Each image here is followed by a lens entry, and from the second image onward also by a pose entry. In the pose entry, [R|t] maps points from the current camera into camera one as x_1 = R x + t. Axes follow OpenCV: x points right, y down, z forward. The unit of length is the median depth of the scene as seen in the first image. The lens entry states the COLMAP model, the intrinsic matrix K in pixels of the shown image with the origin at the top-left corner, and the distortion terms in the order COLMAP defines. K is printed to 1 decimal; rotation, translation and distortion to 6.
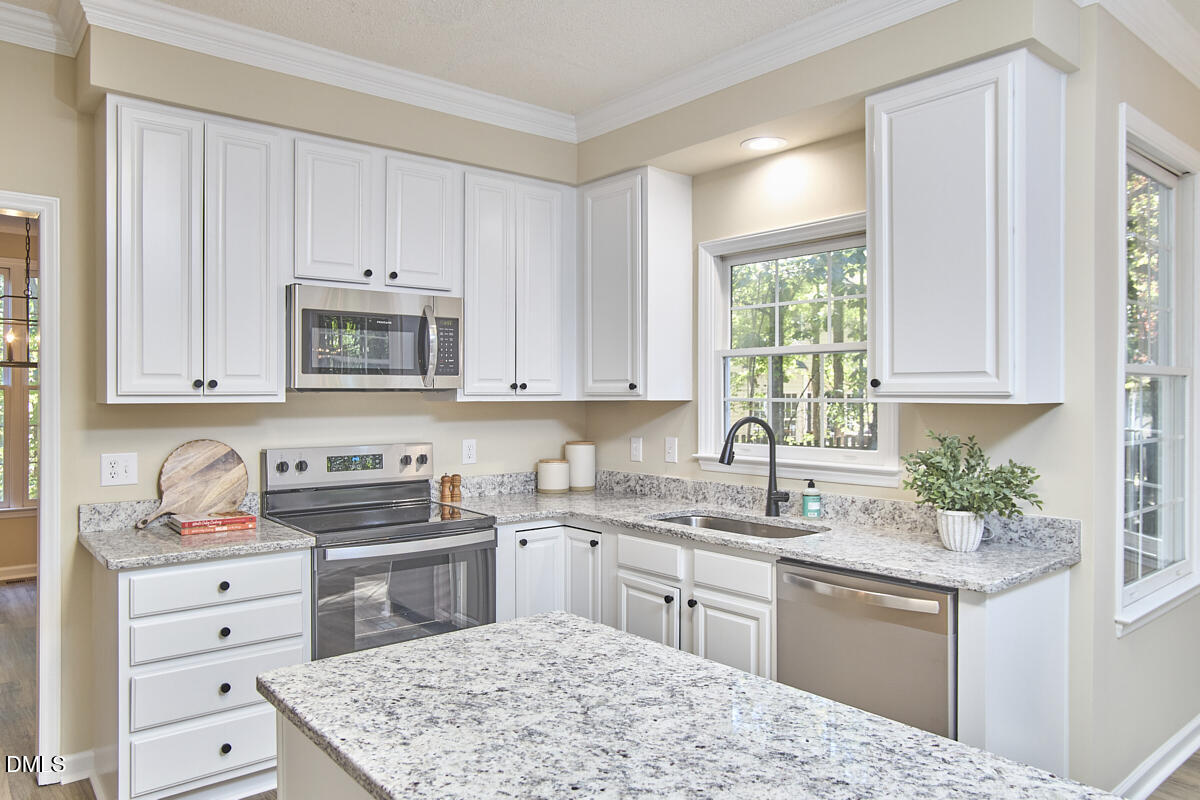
lens RADIAL K [[816.4, 0, 590.5], [0, 816.4, 398.0], [0, 0, 1]] dist [-0.029068, 0.000801]
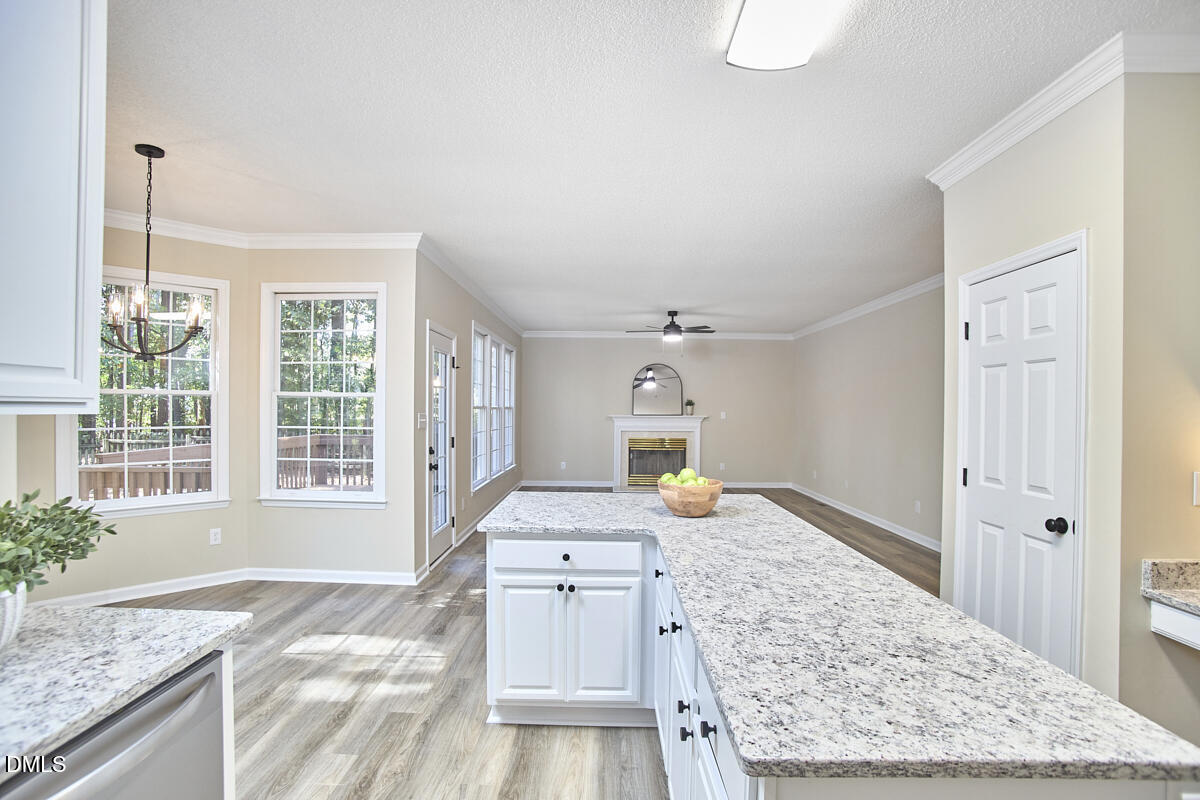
lens RADIAL K [[584.6, 0, 592.6], [0, 584.6, 412.3], [0, 0, 1]] dist [-0.085914, 0.037595]
pose [[-0.760120, -0.011431, 0.649682, -0.152053], [-0.007340, 0.999933, 0.009006, -0.002359], [-0.649741, 0.002077, -0.760153, 0.943738]]
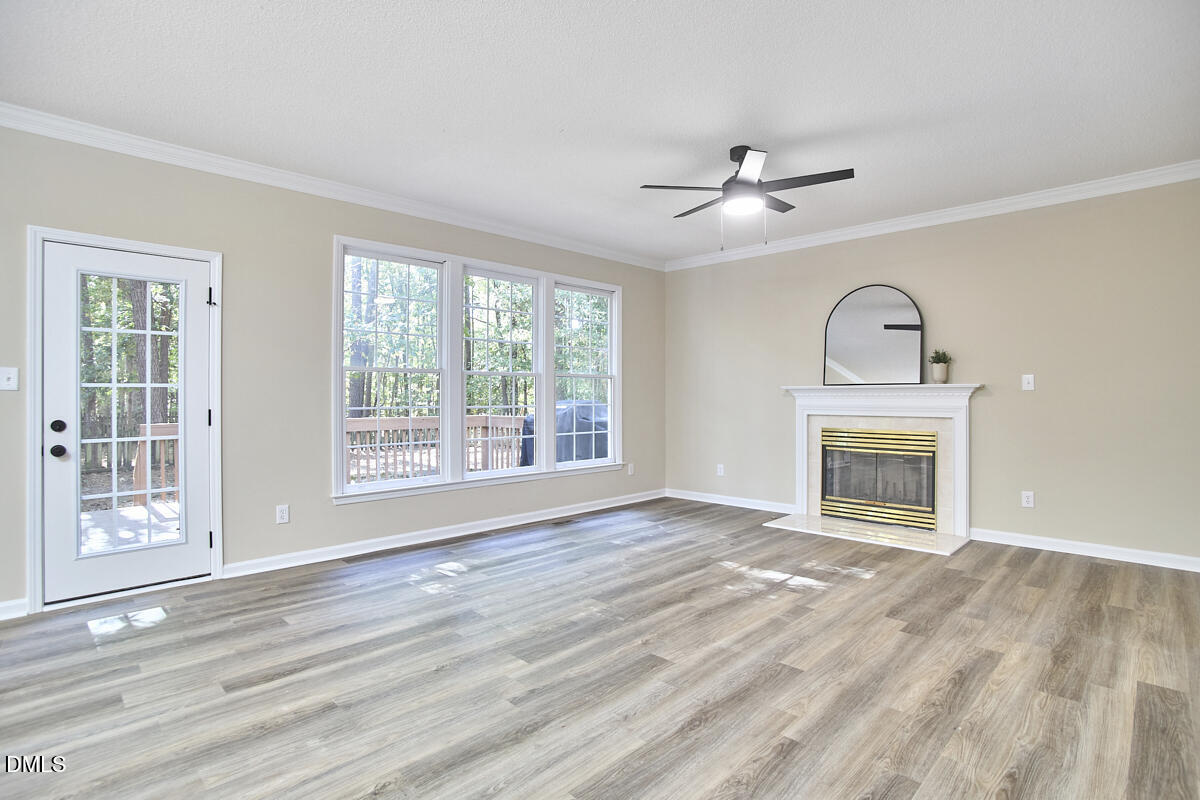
lens RADIAL K [[593.8, 0, 592.0], [0, 593.8, 396.9], [0, 0, 1]] dist [-0.089223, 0.041505]
pose [[-0.093932, -0.002157, 0.995576, 0.142860], [0.003208, 0.999992, 0.002469, 0.077108], [-0.995573, 0.003426, -0.093924, -1.033471]]
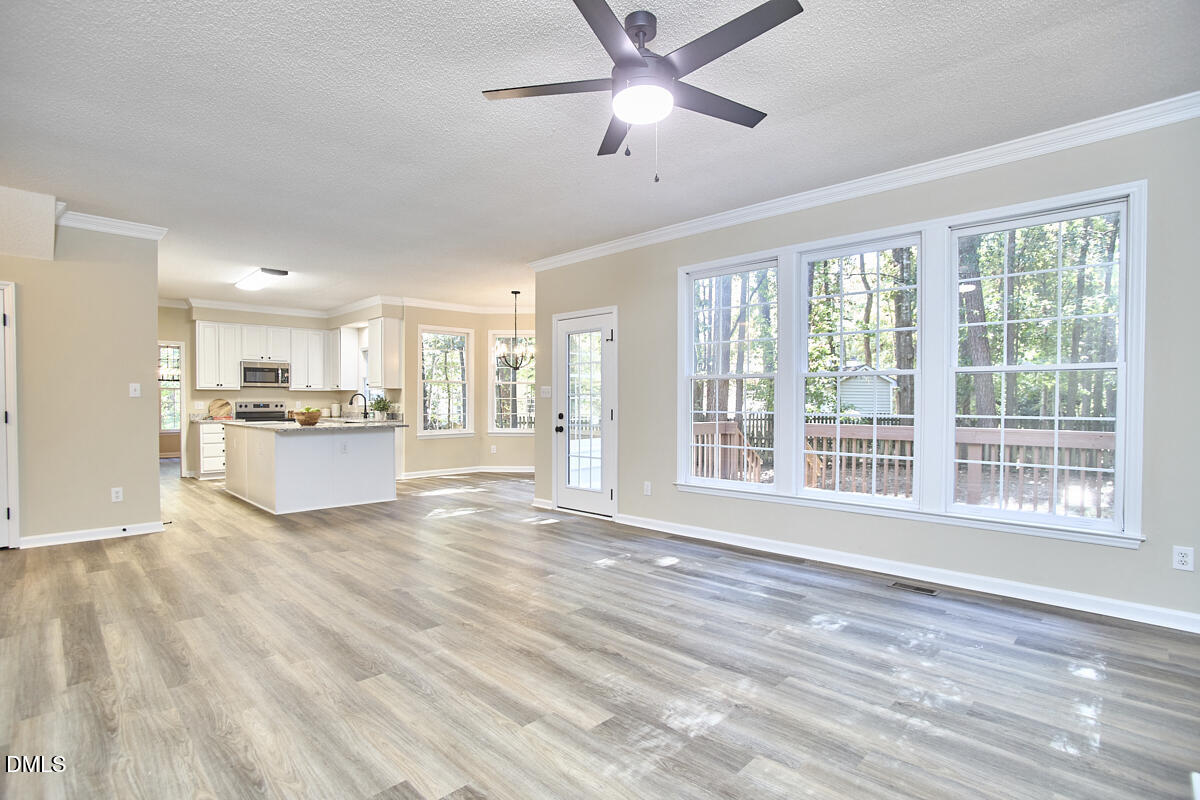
lens RADIAL K [[584.6, 0, 592.6], [0, 584.6, 412.3], [0, 0, 1]] dist [-0.085914, 0.037595]
pose [[0.995098, -0.000465, 0.098889, 1.268256], [-0.001043, 0.999884, 0.015201, 0.084690], [-0.098885, -0.015230, 0.994982, -2.322067]]
